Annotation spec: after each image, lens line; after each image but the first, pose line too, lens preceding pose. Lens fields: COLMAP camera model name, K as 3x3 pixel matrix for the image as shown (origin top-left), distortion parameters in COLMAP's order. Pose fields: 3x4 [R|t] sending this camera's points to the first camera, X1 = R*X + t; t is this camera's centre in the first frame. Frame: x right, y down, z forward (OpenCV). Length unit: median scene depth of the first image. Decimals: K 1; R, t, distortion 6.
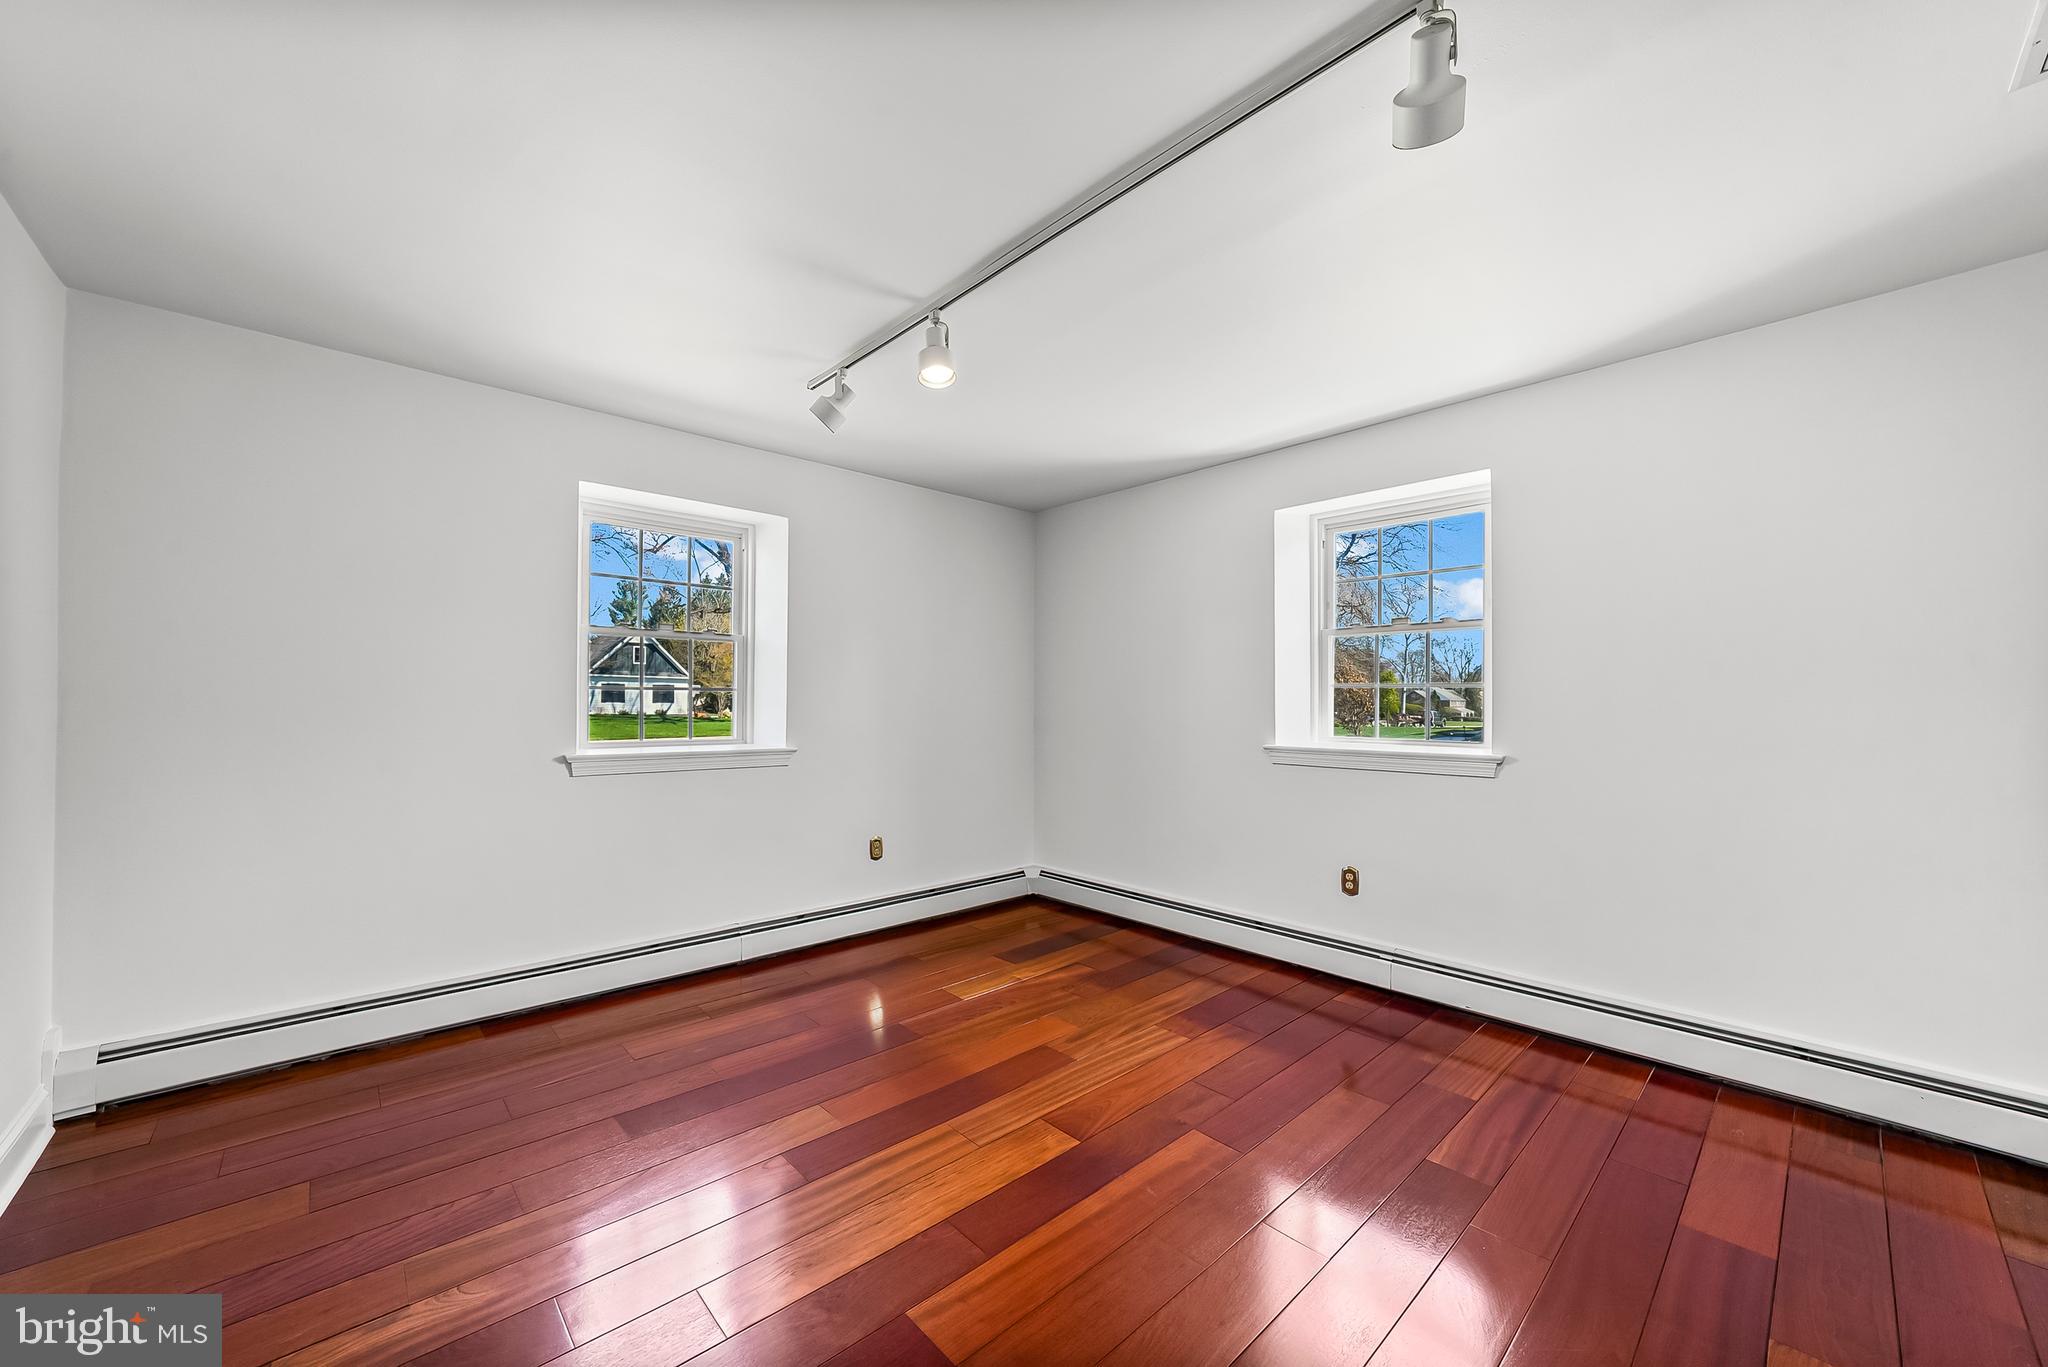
lens RADIAL K [[773.4, 0, 1002.3], [0, 773.4, 697.1], [0, 0, 1]] dist [0.000897, 0.000241]
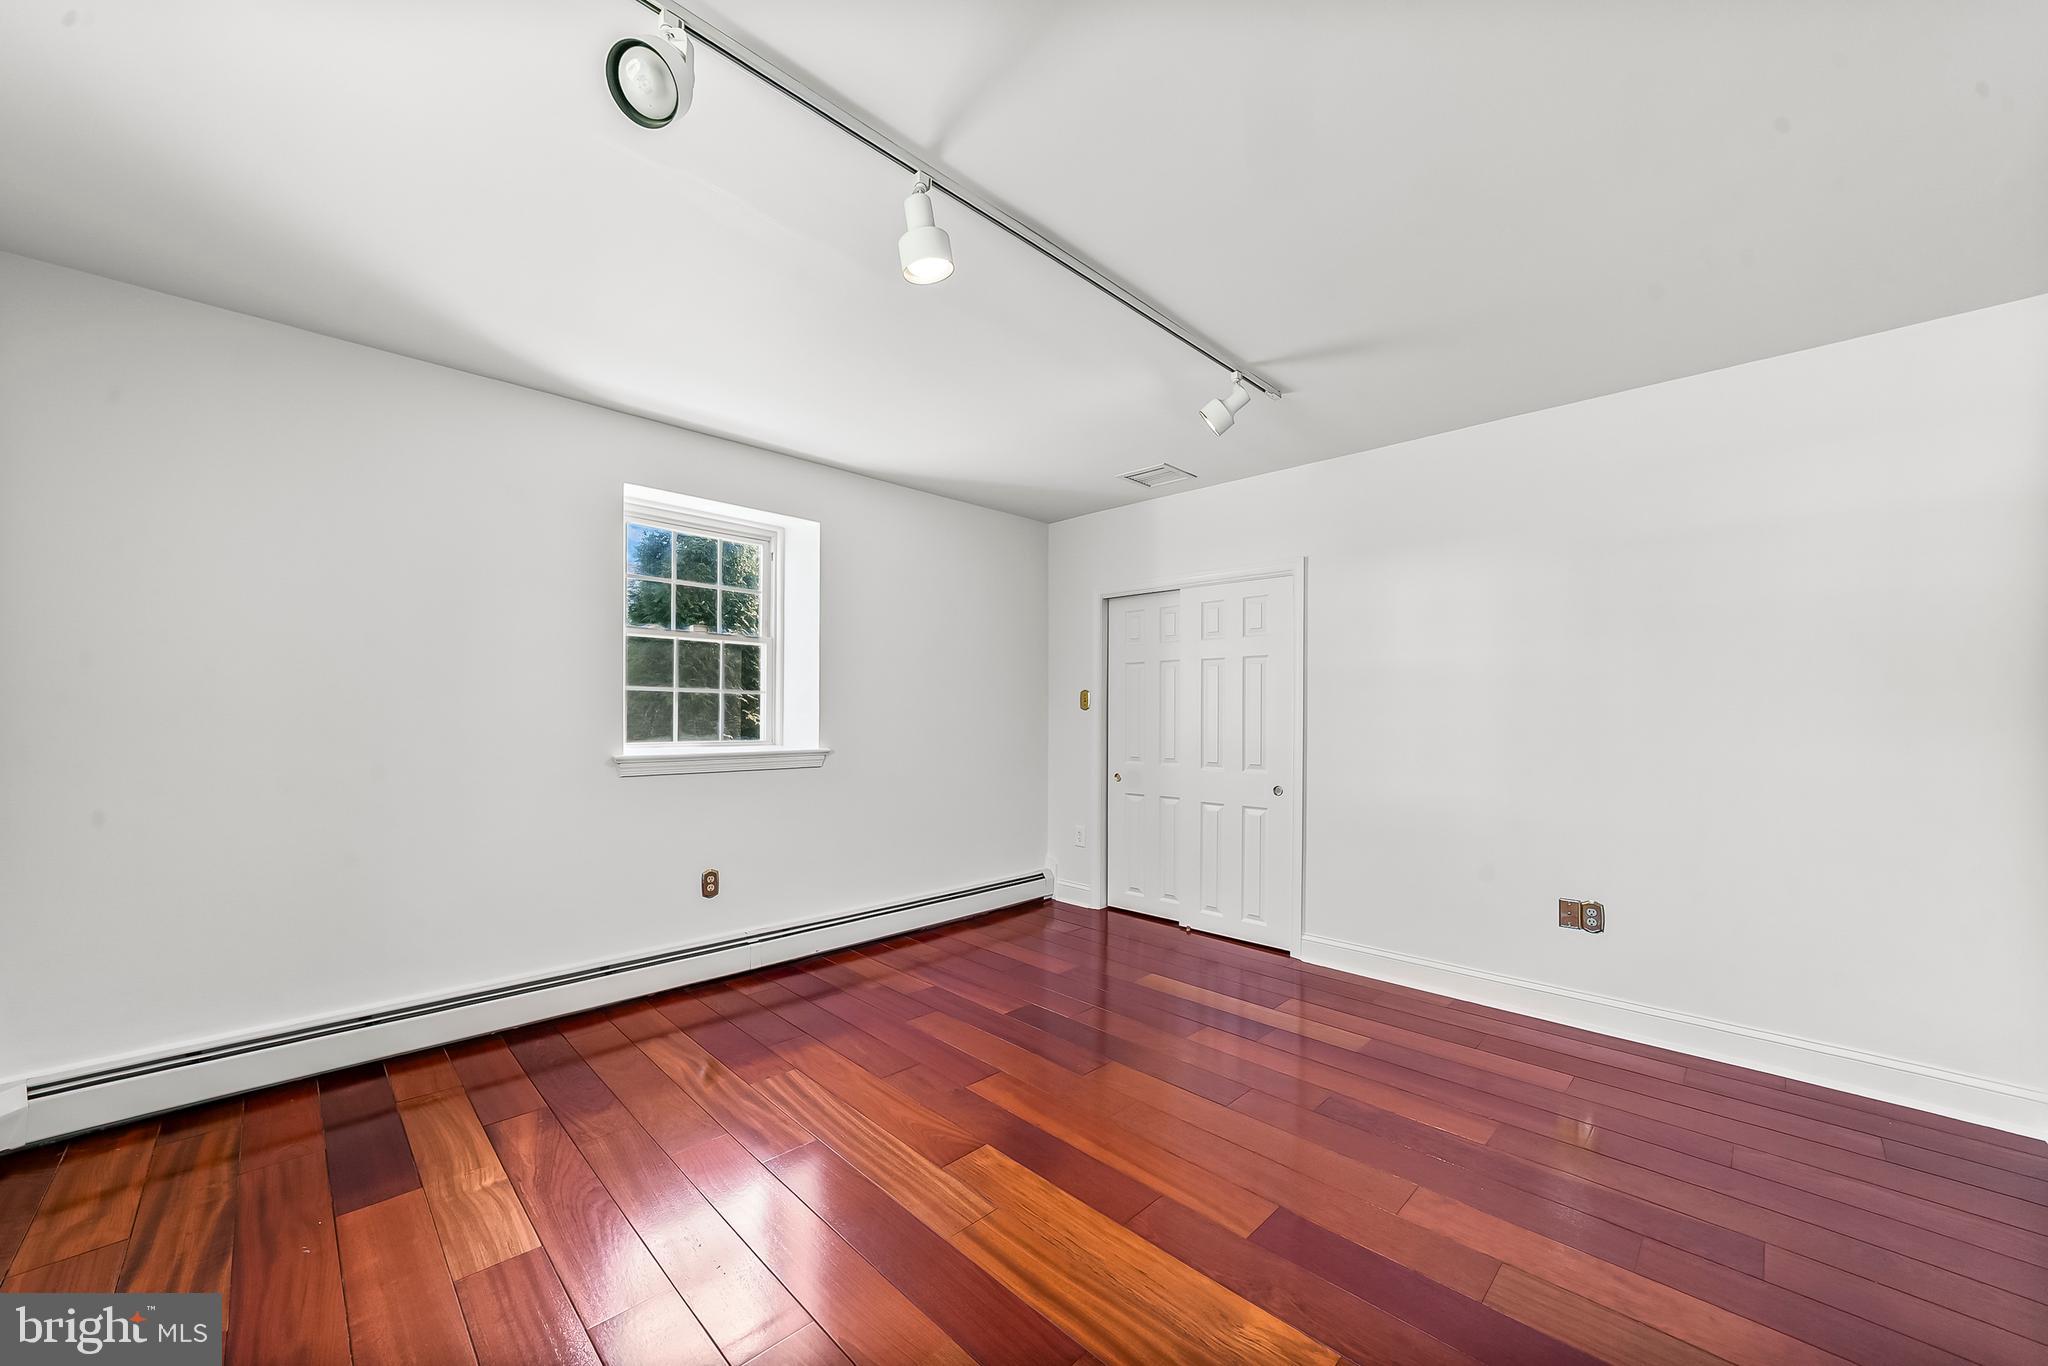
lens RADIAL K [[761.5, 0, 1032.6], [0, 761.5, 718.2], [0, 0, 1]] dist [0.000348, 0.000212]
pose [[-0.062215, -0.013556, 0.997971, -0.595759], [-0.018746, 0.999747, 0.012411, 0.000990], [-0.997887, -0.017936, -0.062454, 0.675021]]
